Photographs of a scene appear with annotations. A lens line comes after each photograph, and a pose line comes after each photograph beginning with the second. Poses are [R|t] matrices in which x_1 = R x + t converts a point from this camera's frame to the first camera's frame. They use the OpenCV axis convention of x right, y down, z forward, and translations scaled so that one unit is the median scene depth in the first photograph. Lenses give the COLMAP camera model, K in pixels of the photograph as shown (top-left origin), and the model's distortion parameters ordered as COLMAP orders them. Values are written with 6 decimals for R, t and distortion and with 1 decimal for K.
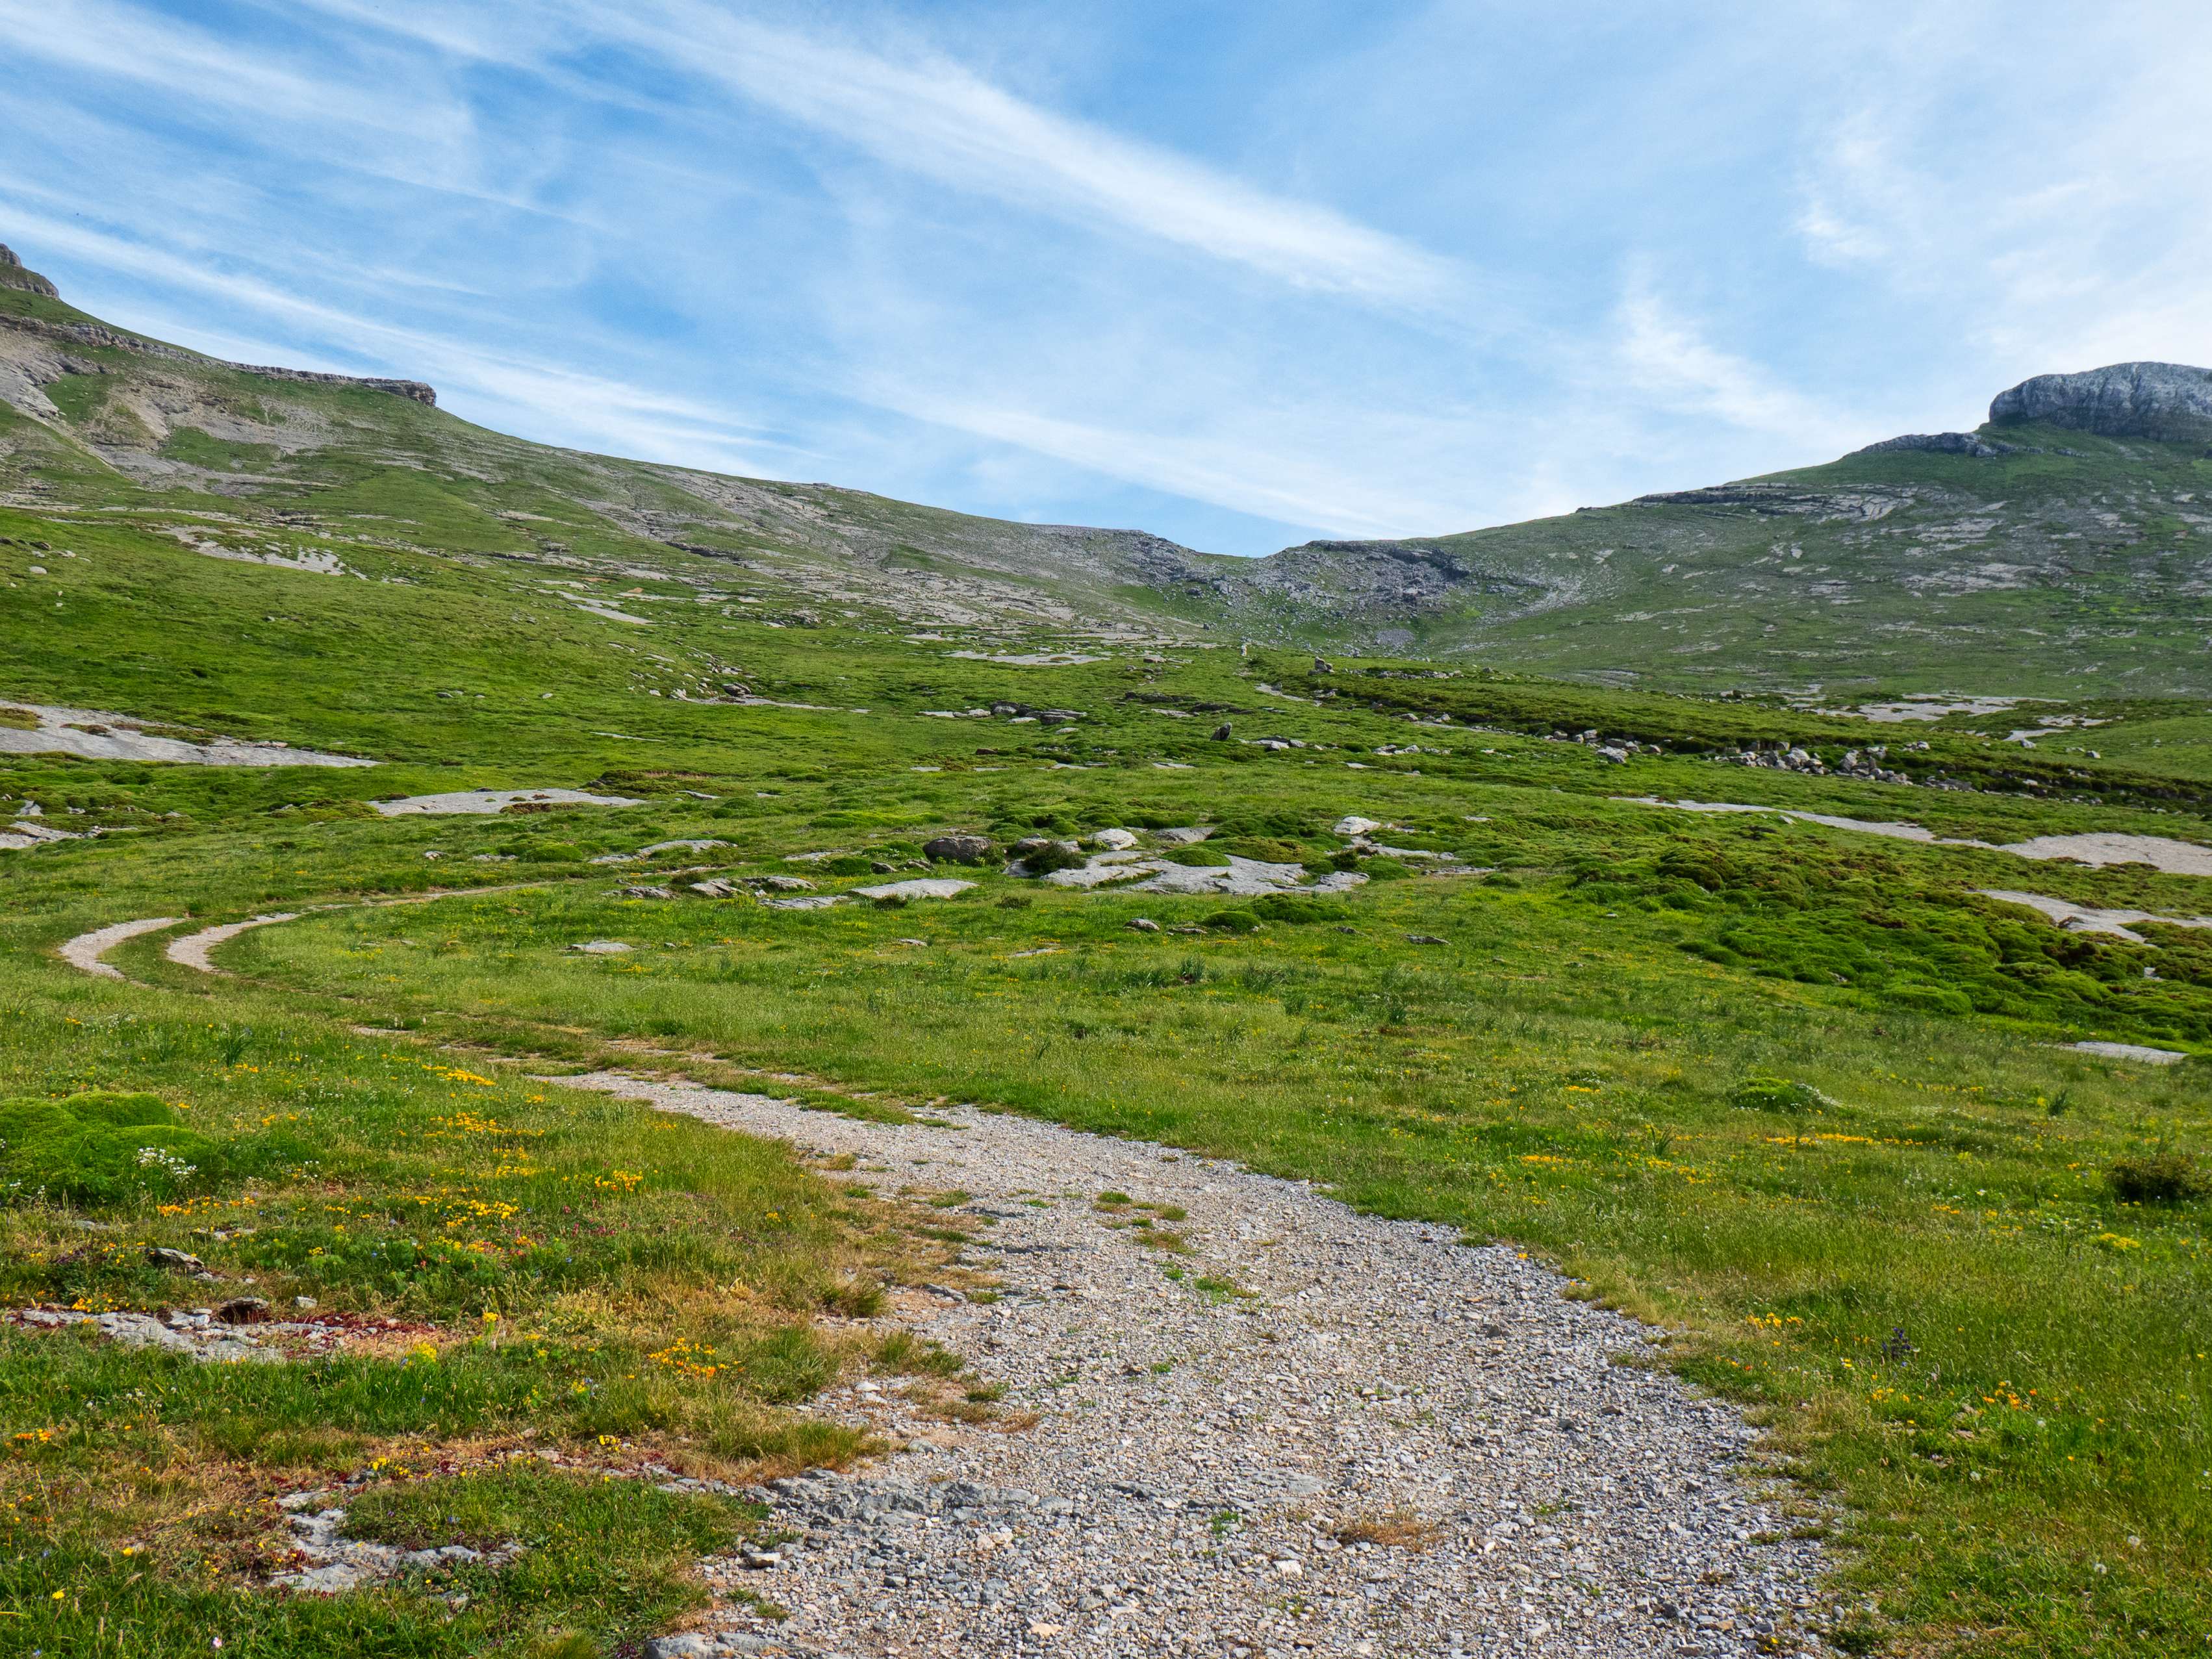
lens RADIAL K [[1735.0, 0, 1102.1], [0, 1735.0, 825.7], [0, 0, 1]] dist [-0.005874, 0.012847]
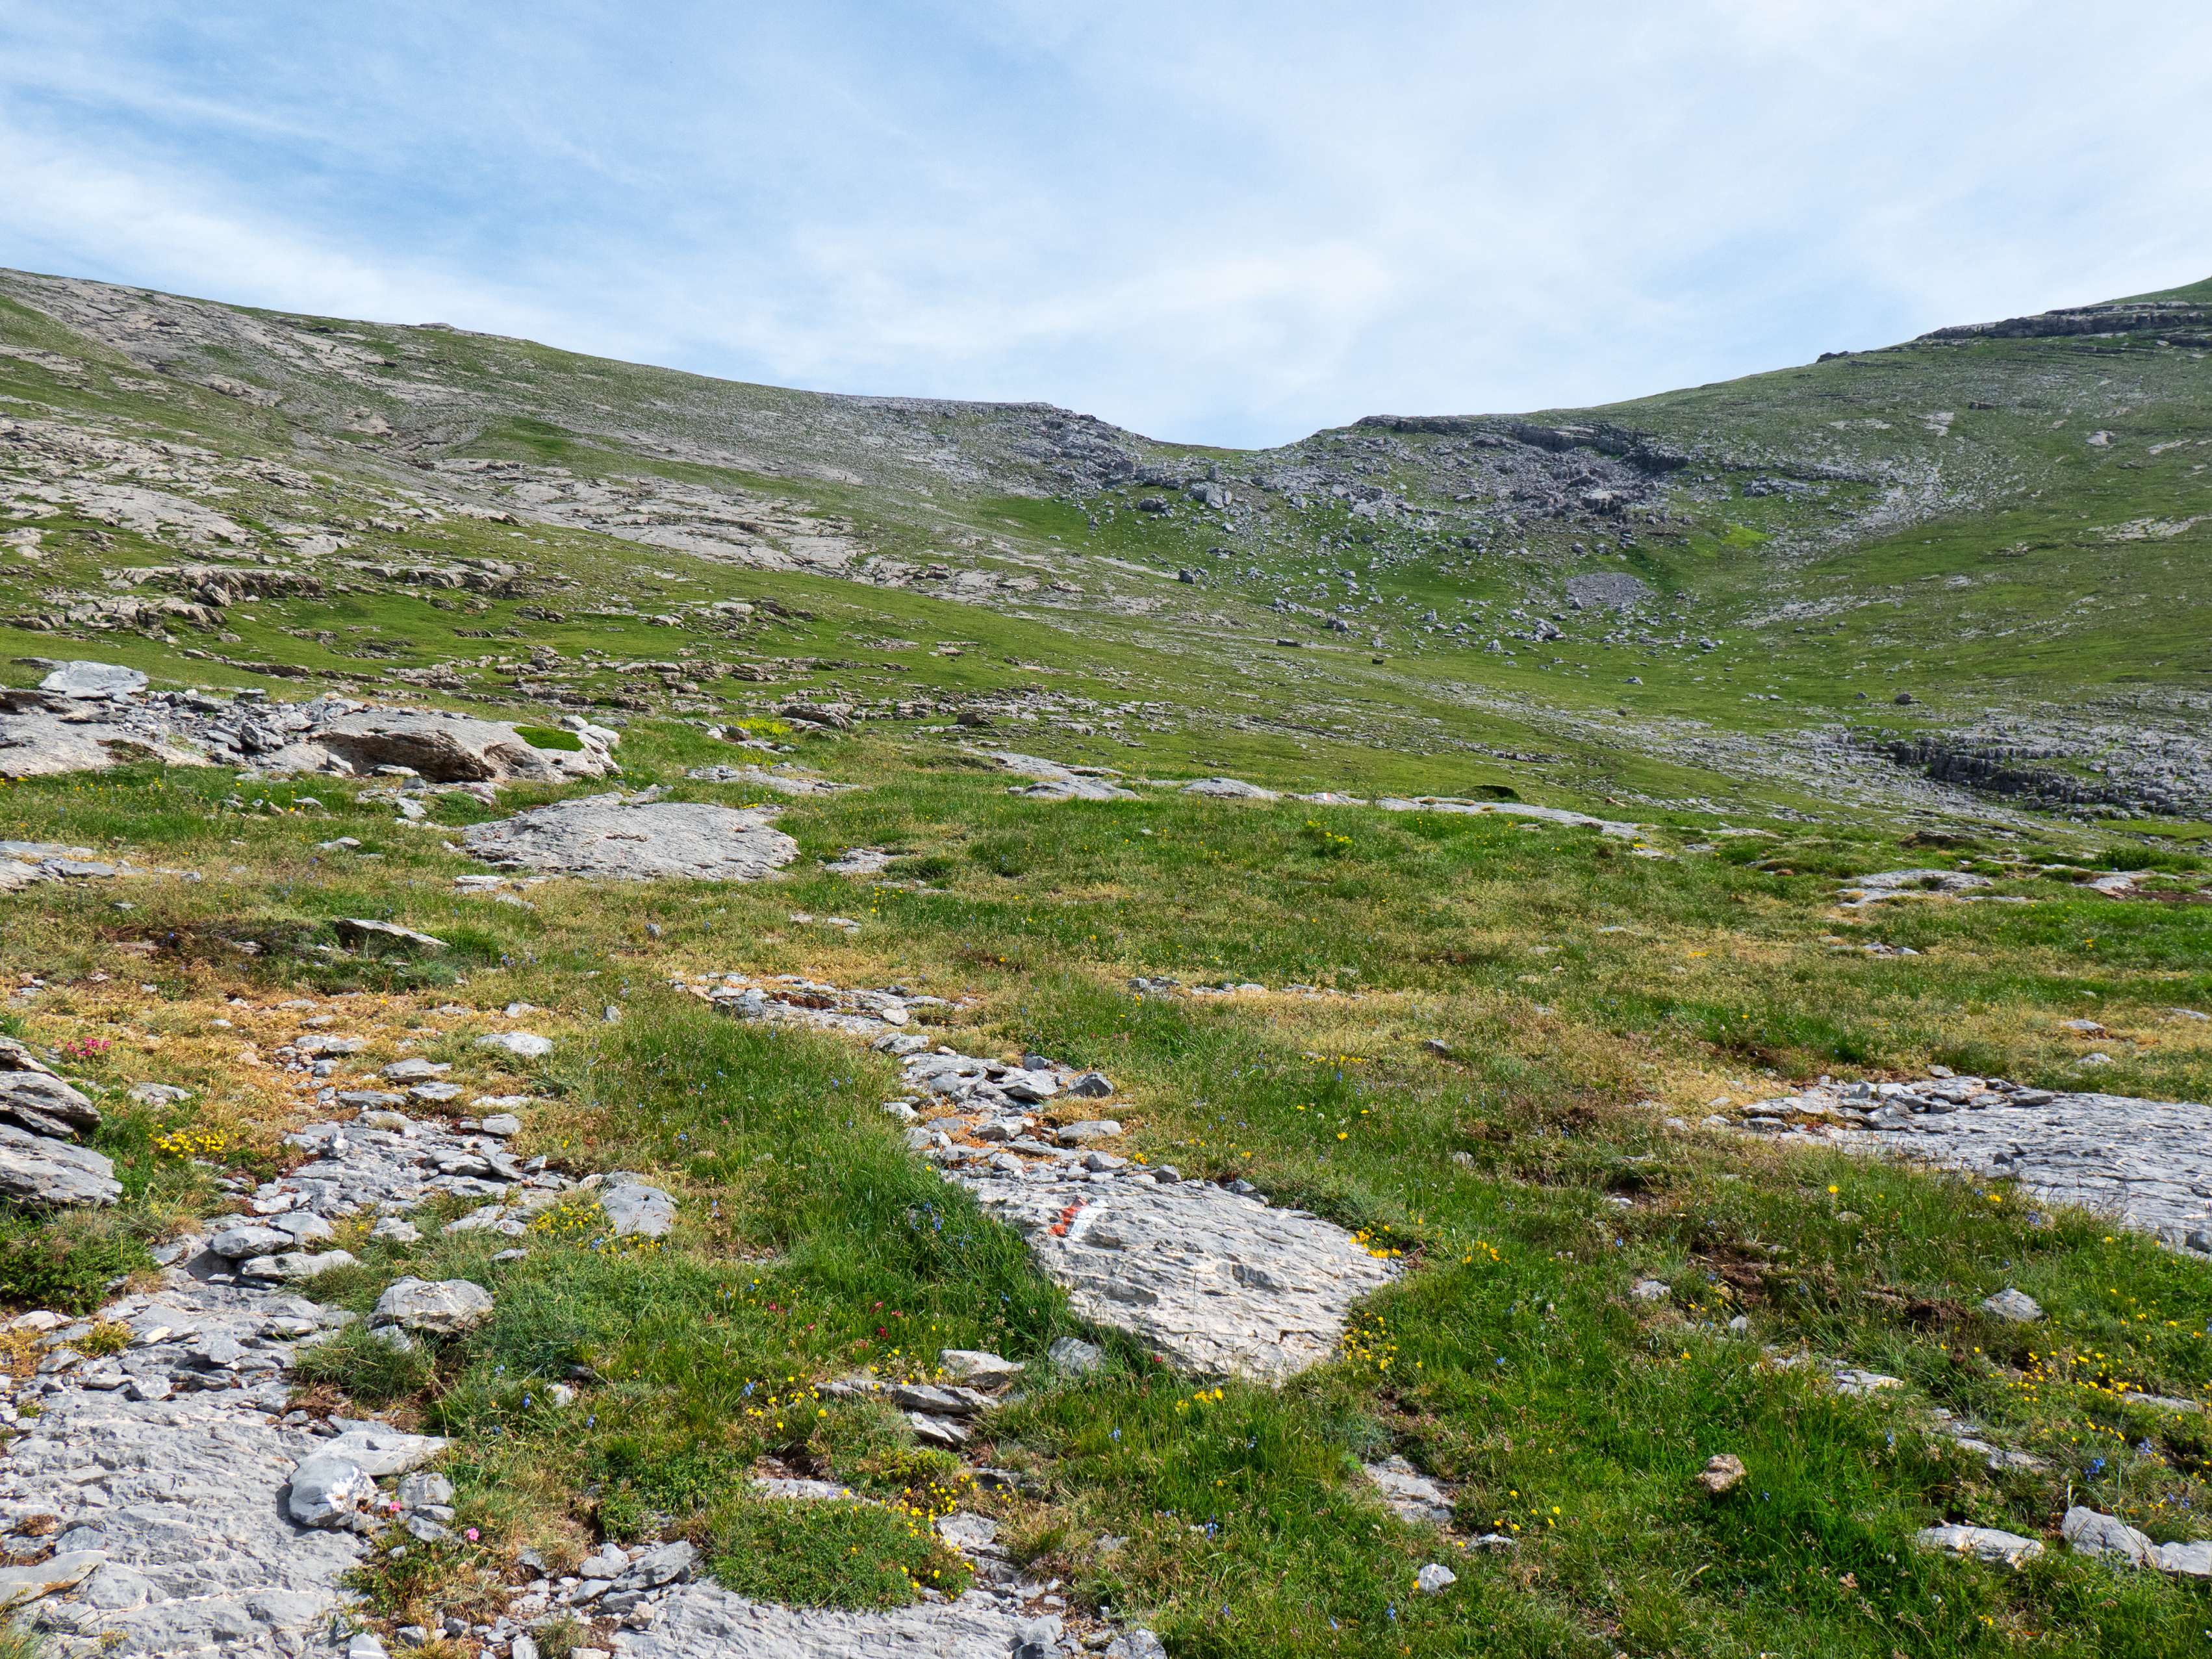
lens RADIAL K [[1735.0, 0, 1106.0], [0, 1735.0, 831.4], [0, 0, 1]] dist [-0.005874, 0.012847]
pose [[0.999184, -0.029434, 0.027673, 0.022821], [0.028772, 0.999297, 0.024028, -0.053414], [-0.028361, -0.023212, 0.999328, 0.486311]]
